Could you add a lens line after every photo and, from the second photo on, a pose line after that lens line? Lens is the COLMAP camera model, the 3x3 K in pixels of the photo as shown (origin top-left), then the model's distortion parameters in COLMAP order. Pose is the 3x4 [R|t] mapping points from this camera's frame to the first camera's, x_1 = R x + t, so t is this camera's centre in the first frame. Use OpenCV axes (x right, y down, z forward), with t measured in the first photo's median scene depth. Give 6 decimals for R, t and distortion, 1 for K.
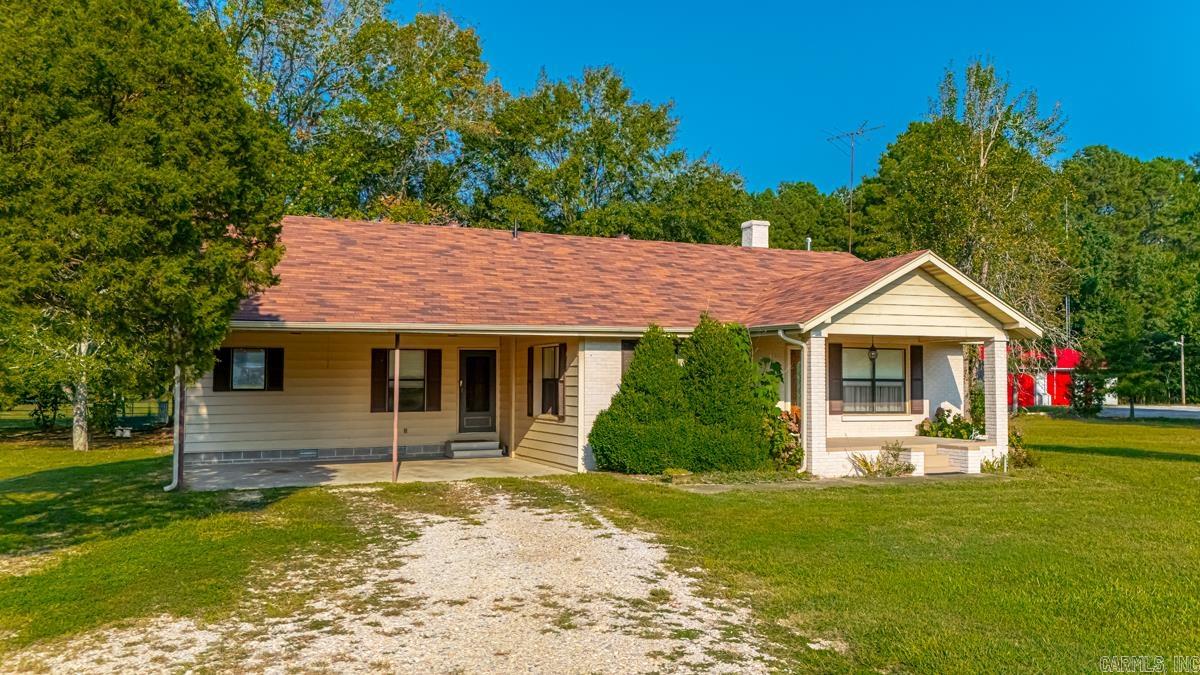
lens RADIAL K [[901.8, 0, 662.7], [0, 901.8, 337.4], [0, 0, 1]] dist [0.089777, -0.100820]
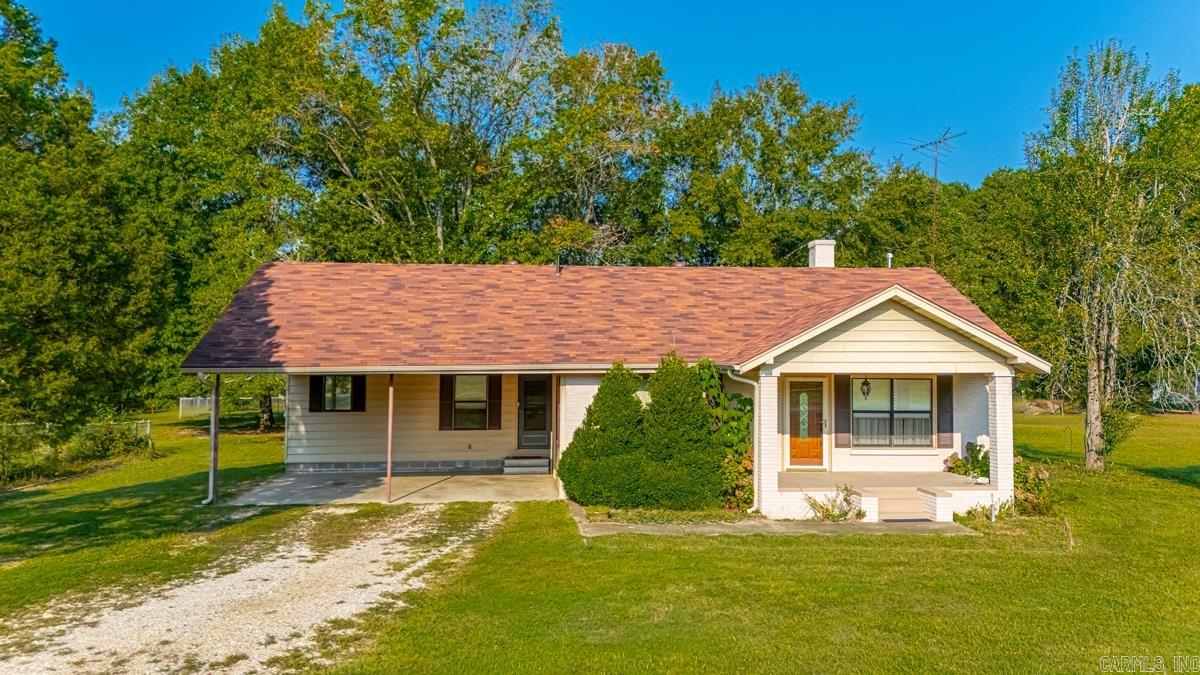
lens RADIAL K [[875.8, 0, 600.0], [0, 875.8, 337.5], [0, 0, 1]] dist [0.079402, -0.087381]
pose [[0.949490, -0.009411, -0.313656, 0.239502], [0.010699, 0.999940, 0.002384, -0.038193], [0.313614, -0.005620, 0.949534, 0.017697]]
